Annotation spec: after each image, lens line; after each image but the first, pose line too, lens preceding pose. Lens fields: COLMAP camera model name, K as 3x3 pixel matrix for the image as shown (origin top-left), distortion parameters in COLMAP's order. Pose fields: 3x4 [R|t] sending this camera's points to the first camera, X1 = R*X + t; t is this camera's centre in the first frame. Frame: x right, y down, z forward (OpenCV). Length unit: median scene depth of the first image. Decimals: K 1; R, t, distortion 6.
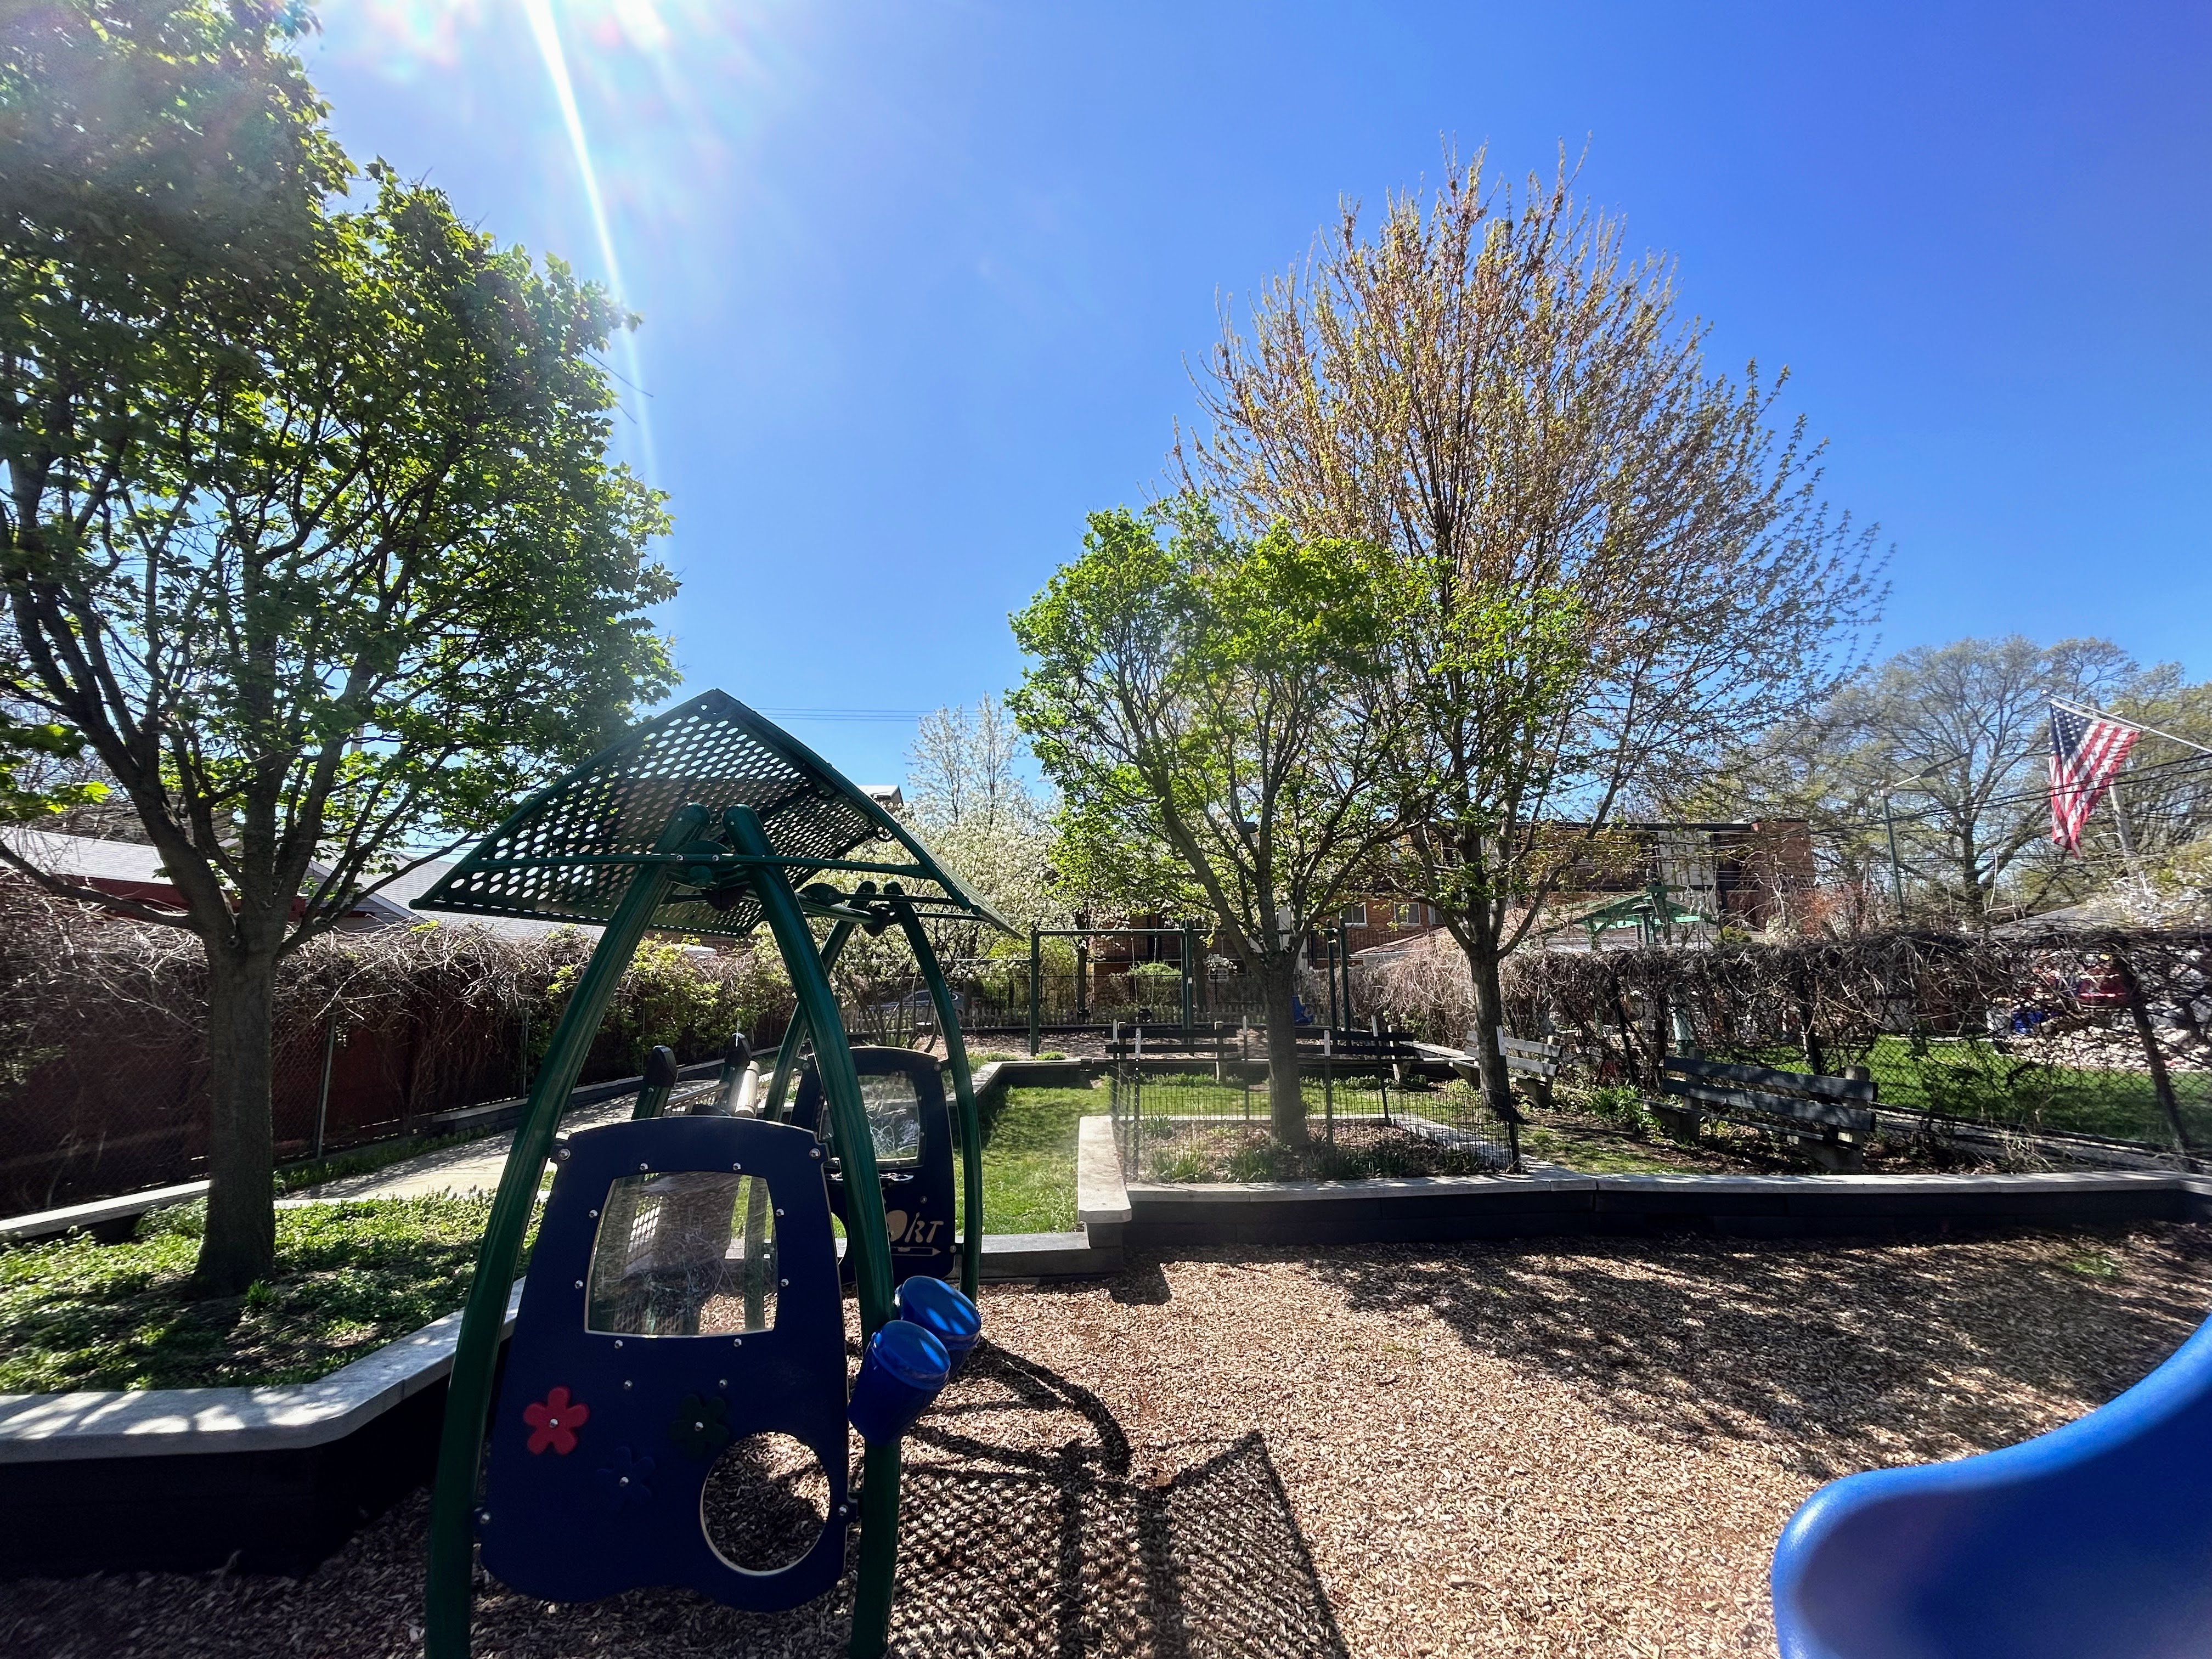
lens RADIAL K [[896.3, 0, 1107.2], [0, 896.3, 825.9], [0, 0, 1]] dist [0.000039, 0.000235]
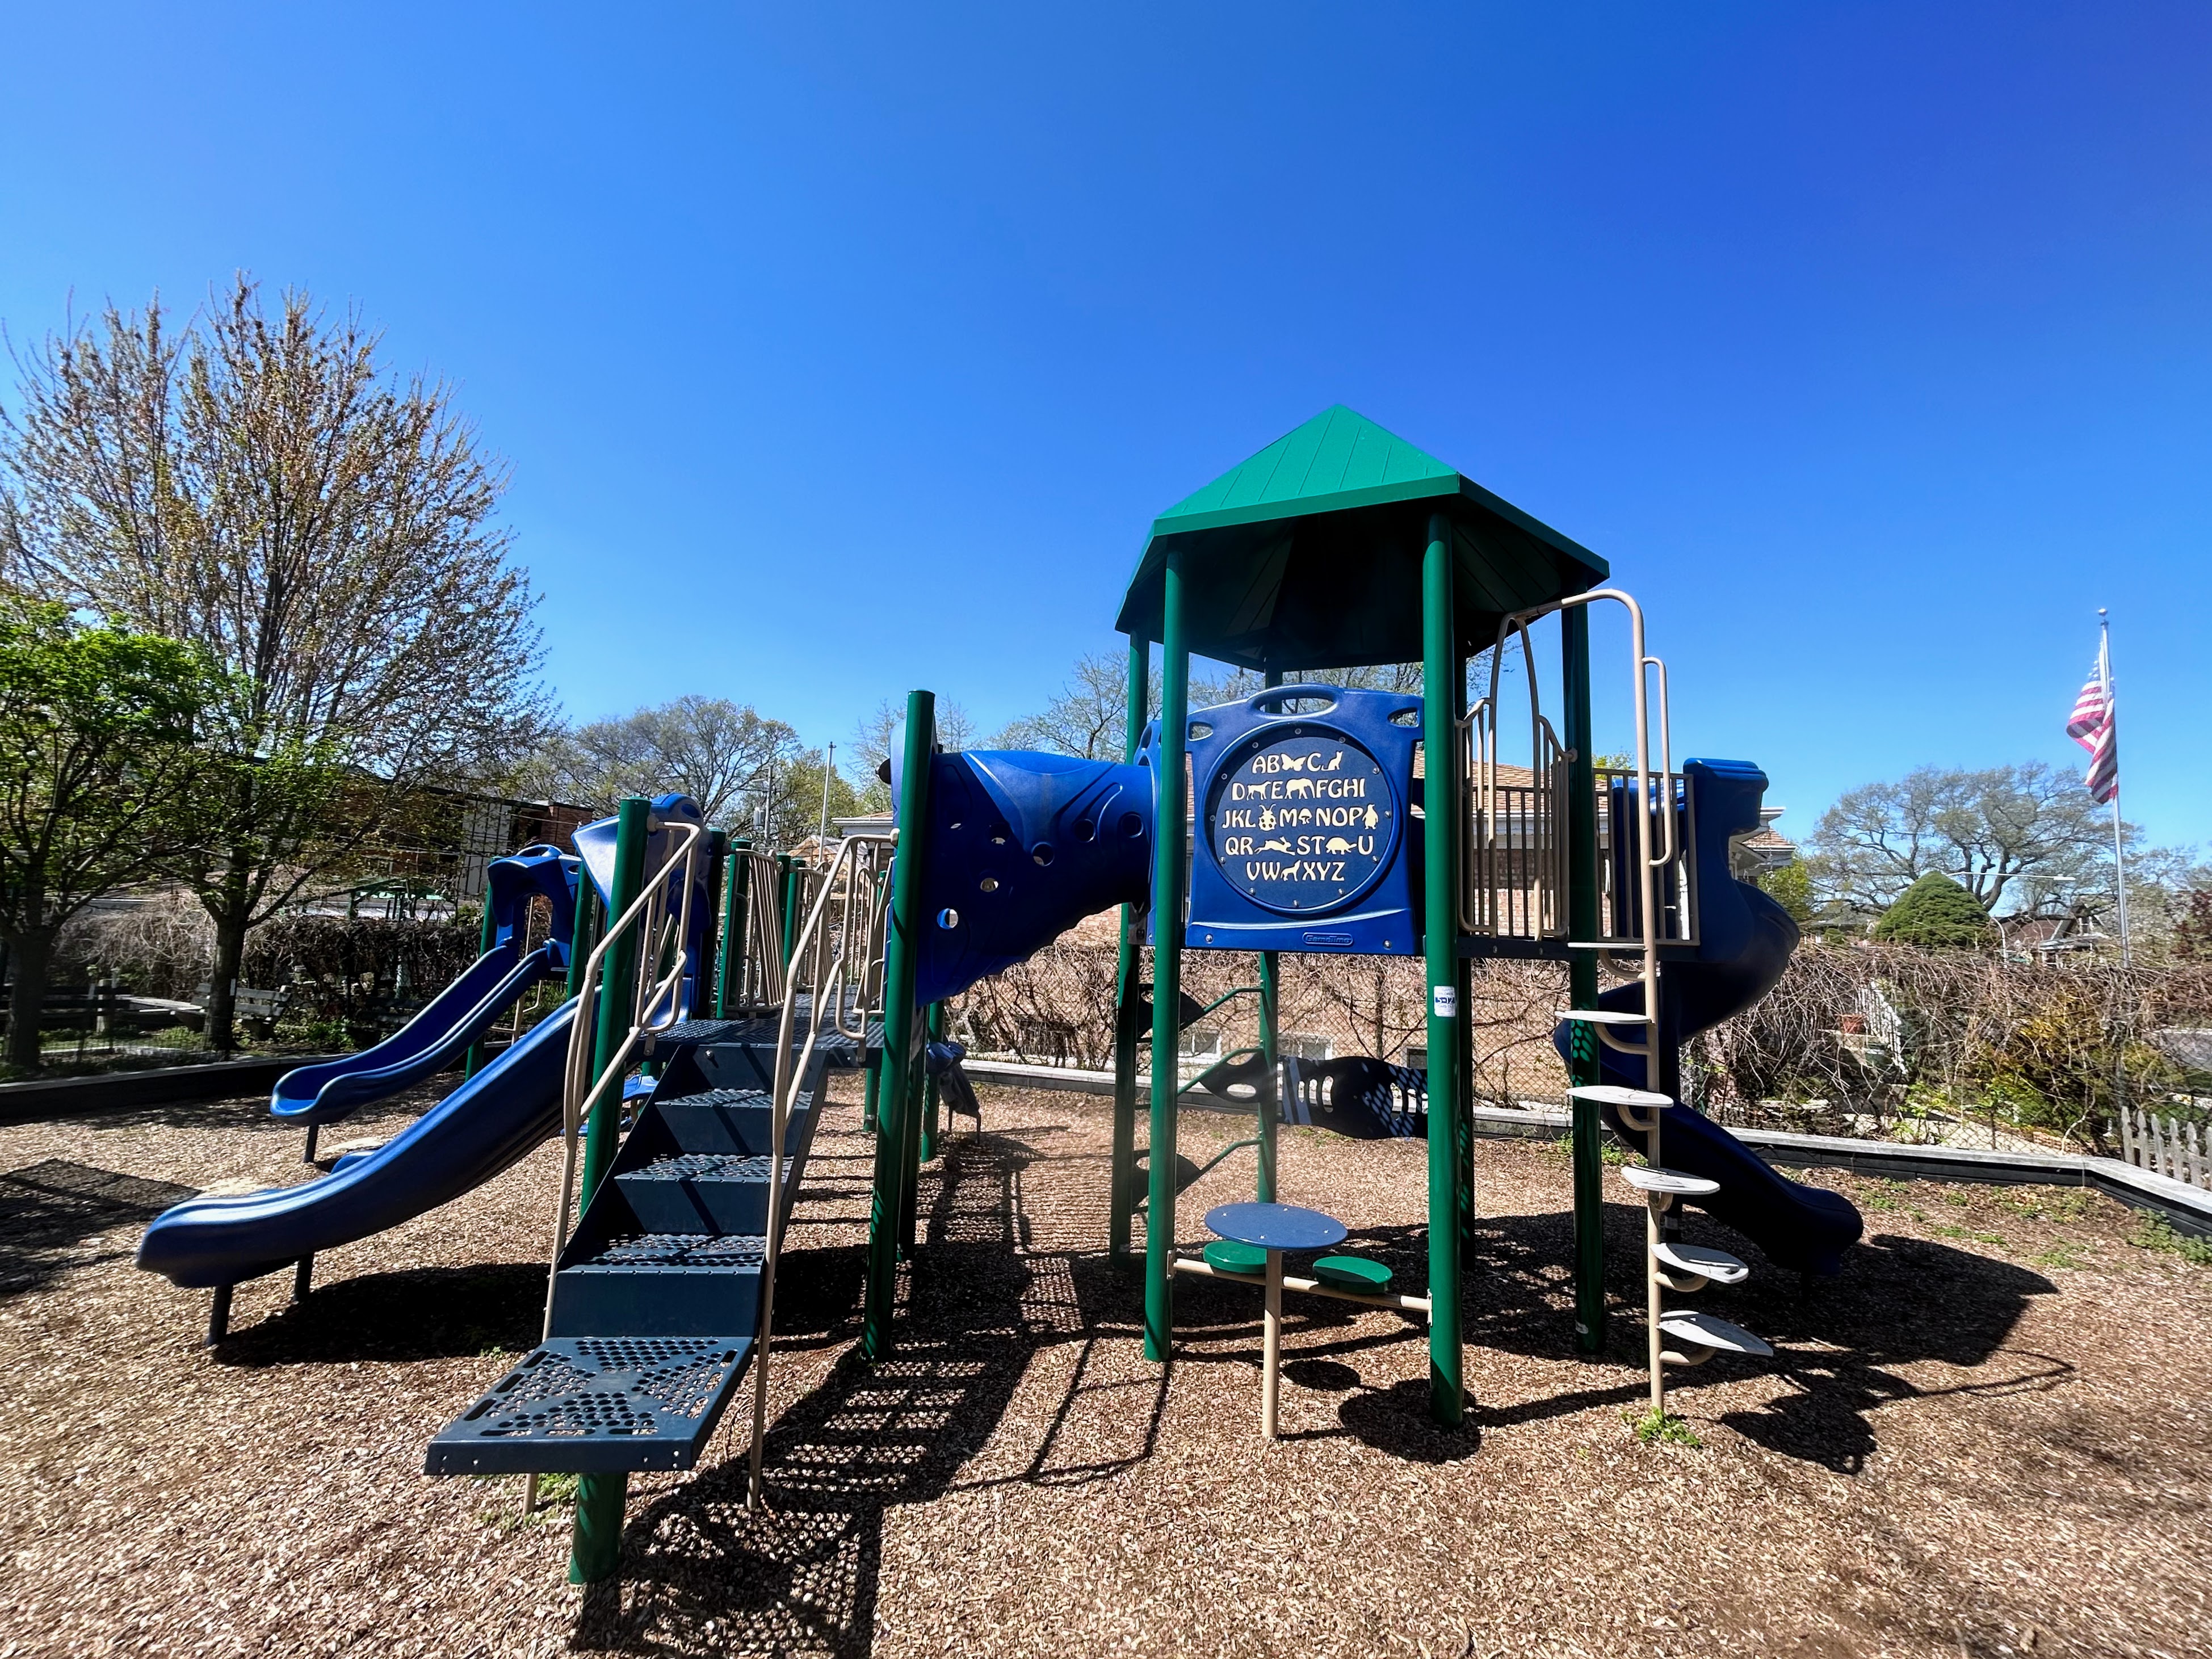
lens RADIAL K [[896.3, 0, 1107.2], [0, 896.3, 825.9], [0, 0, 1]] dist [0.000039, 0.000235]
pose [[0.393485, 0.134703, 0.909409, -0.223548], [-0.186330, 0.980362, -0.064591, -0.117469], [-0.900251, -0.144034, 0.410856, -0.516089]]
